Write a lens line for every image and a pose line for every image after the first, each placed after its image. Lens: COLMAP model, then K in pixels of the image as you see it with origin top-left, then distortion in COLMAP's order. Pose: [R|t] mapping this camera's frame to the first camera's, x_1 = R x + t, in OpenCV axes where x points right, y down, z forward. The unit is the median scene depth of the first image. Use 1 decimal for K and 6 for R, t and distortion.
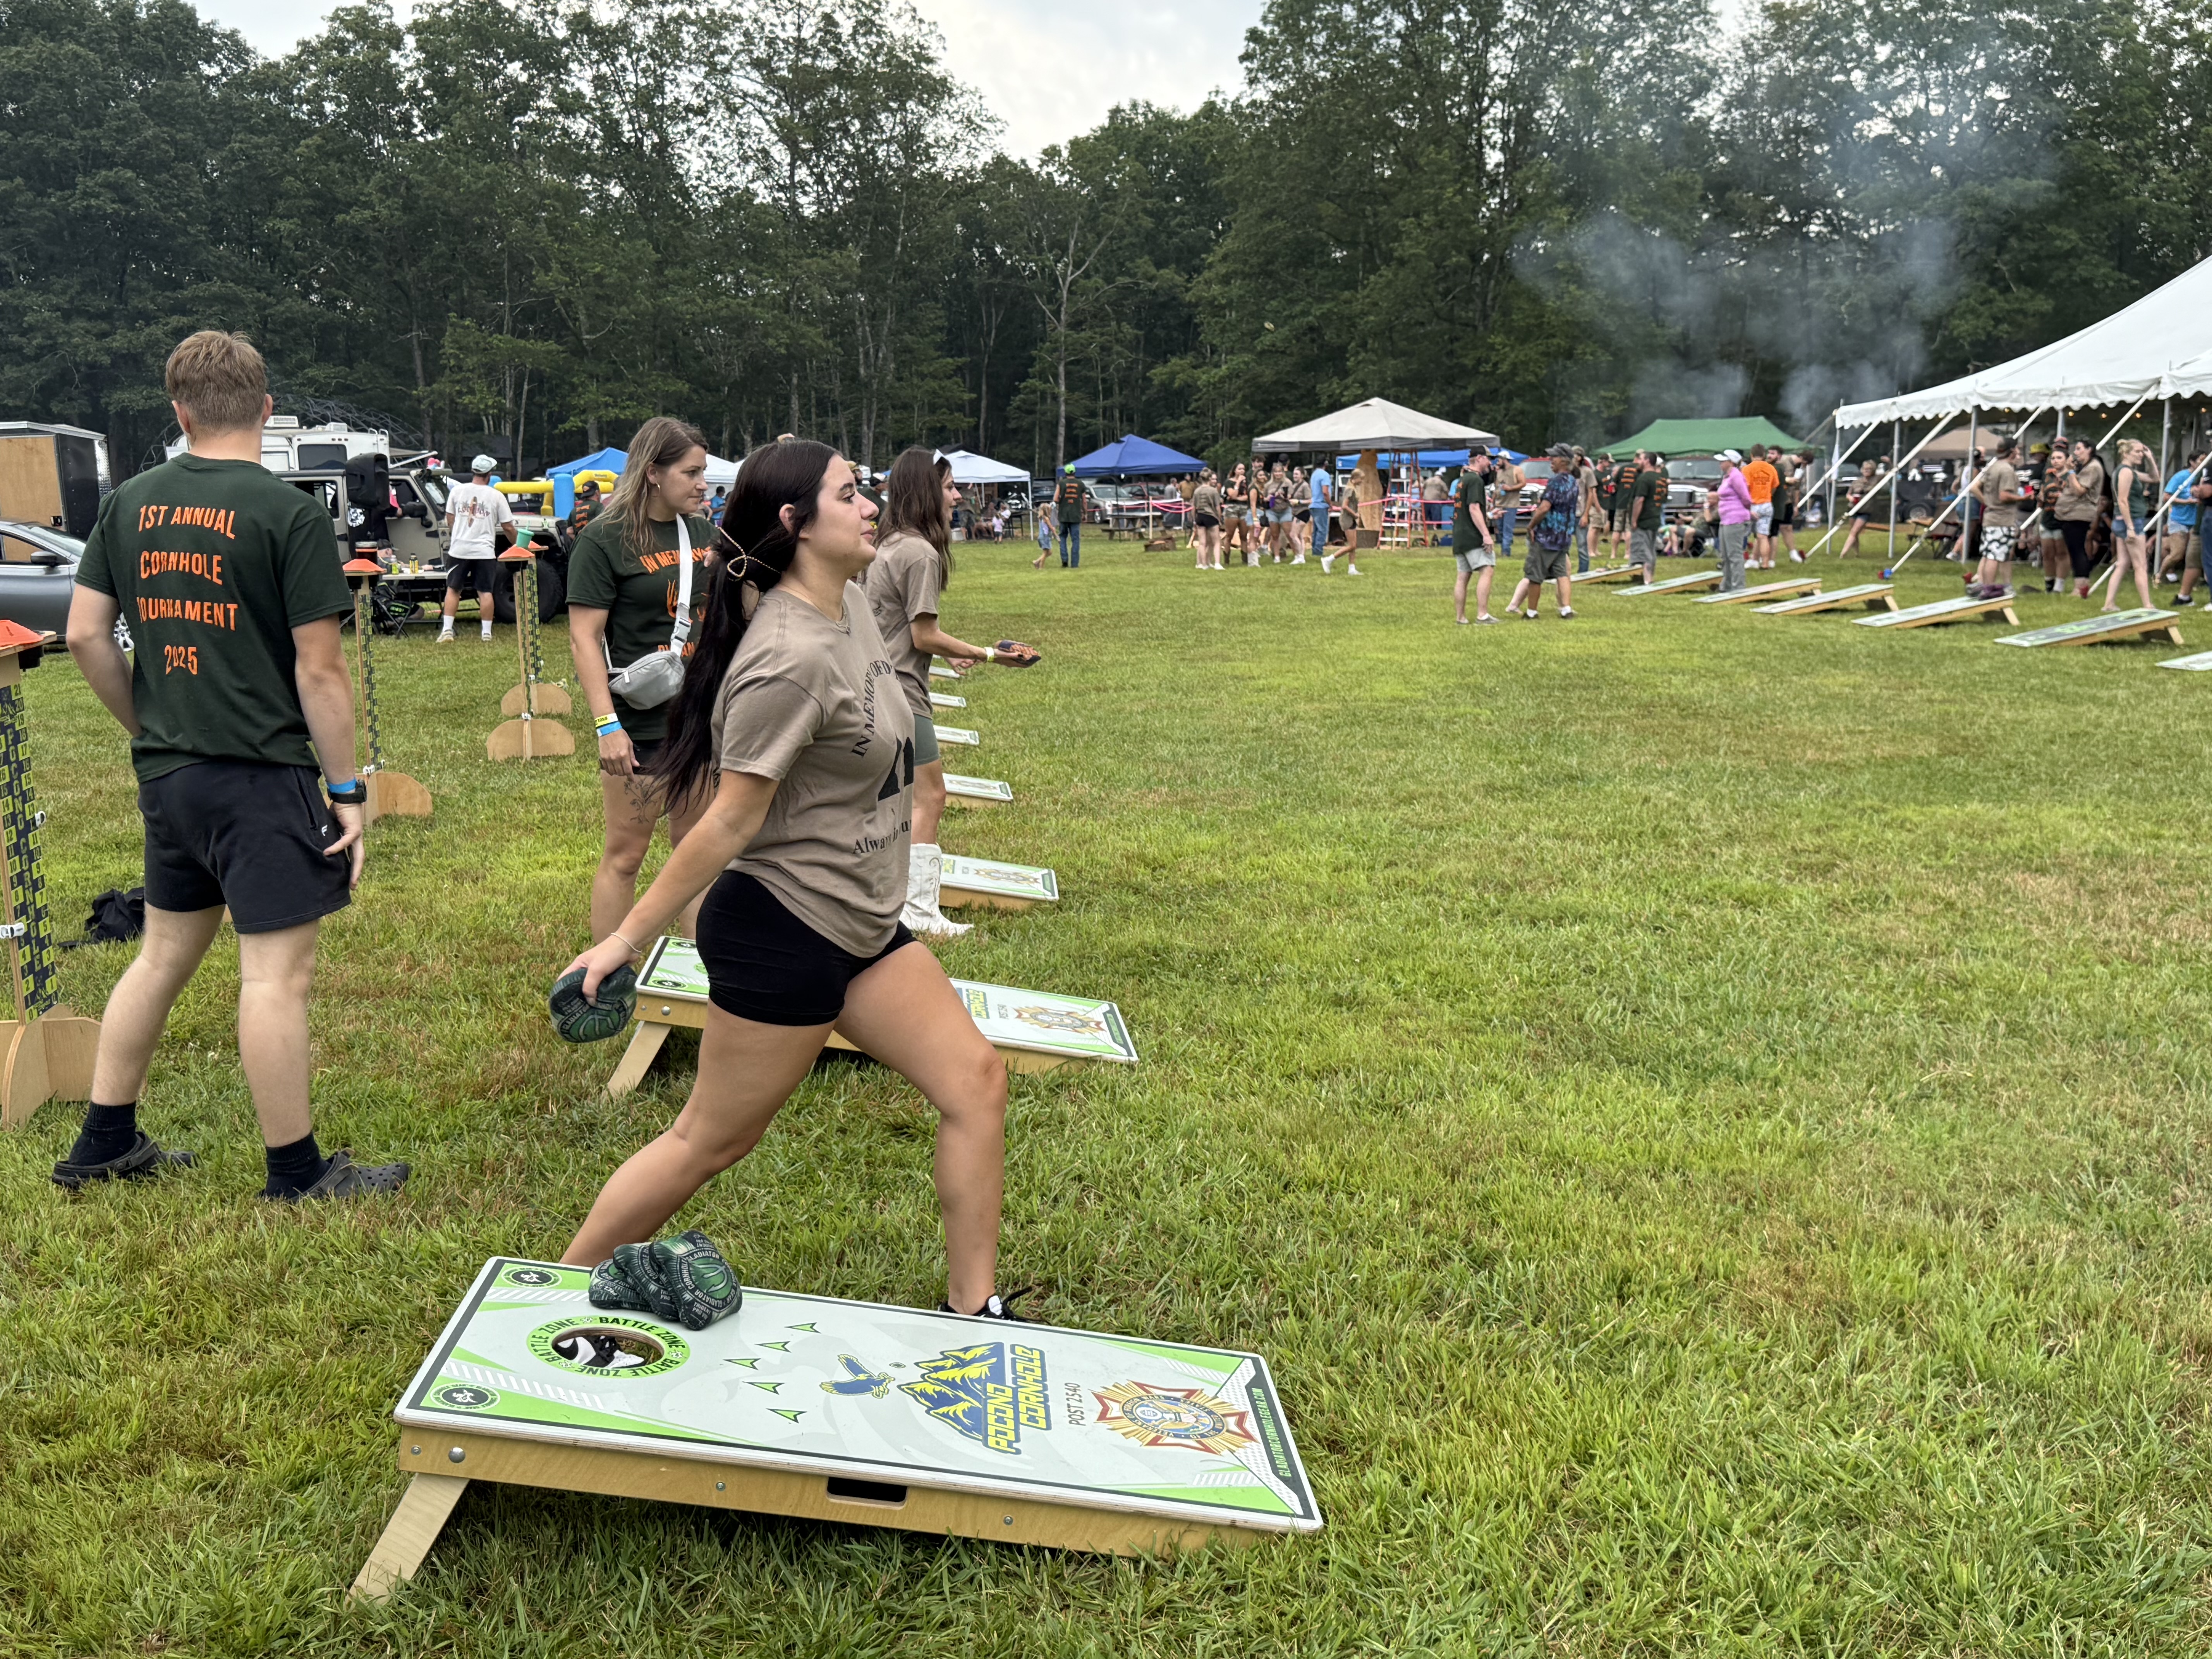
lens RADIAL K [[2322.4, 0, 1106.6], [0, 2322.4, 828.3], [0, 0, 1]] dist [-0.010548, 0.000000]
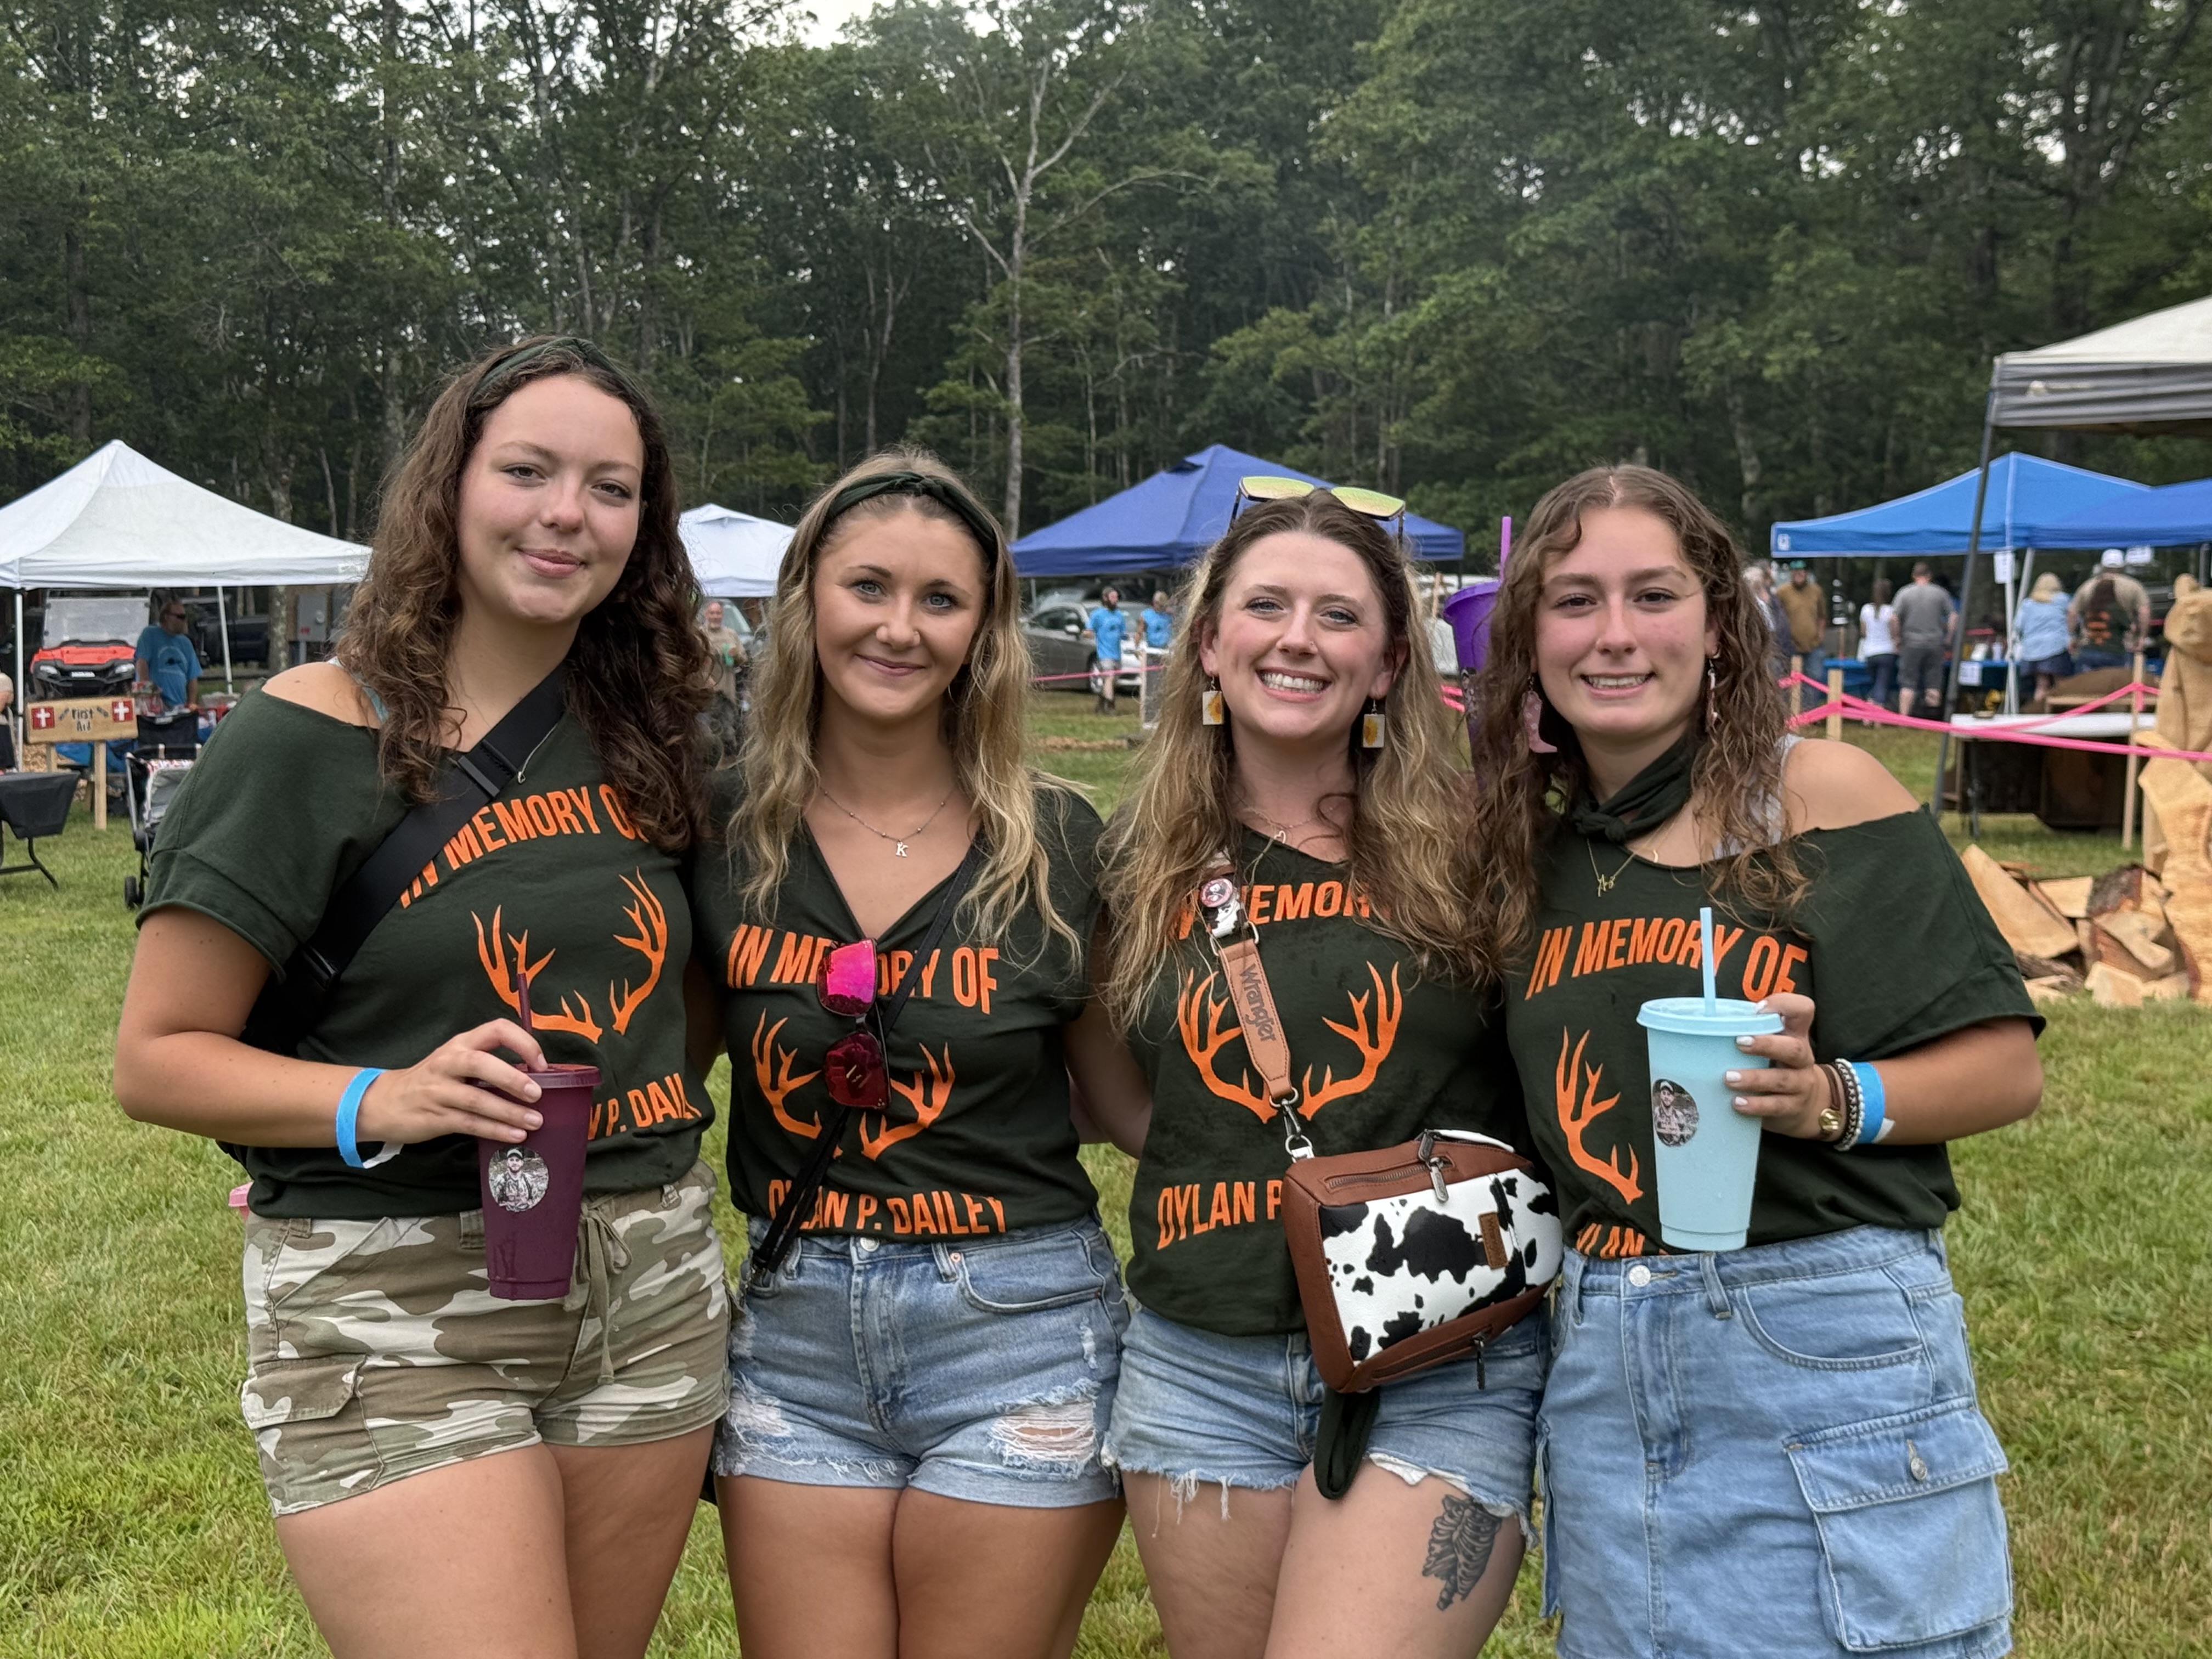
lens RADIAL K [[3219.7, 0, 1105.6], [0, 3219.7, 830.1], [0, 0, 1]] dist [0.020453, 0.000000]
pose [[0.999985, -0.000120, 0.005519, -0.004901], [0.000552, 0.996916, -0.078476, -0.053023], [-0.005493, 0.078478, 0.996901, 0.362422]]
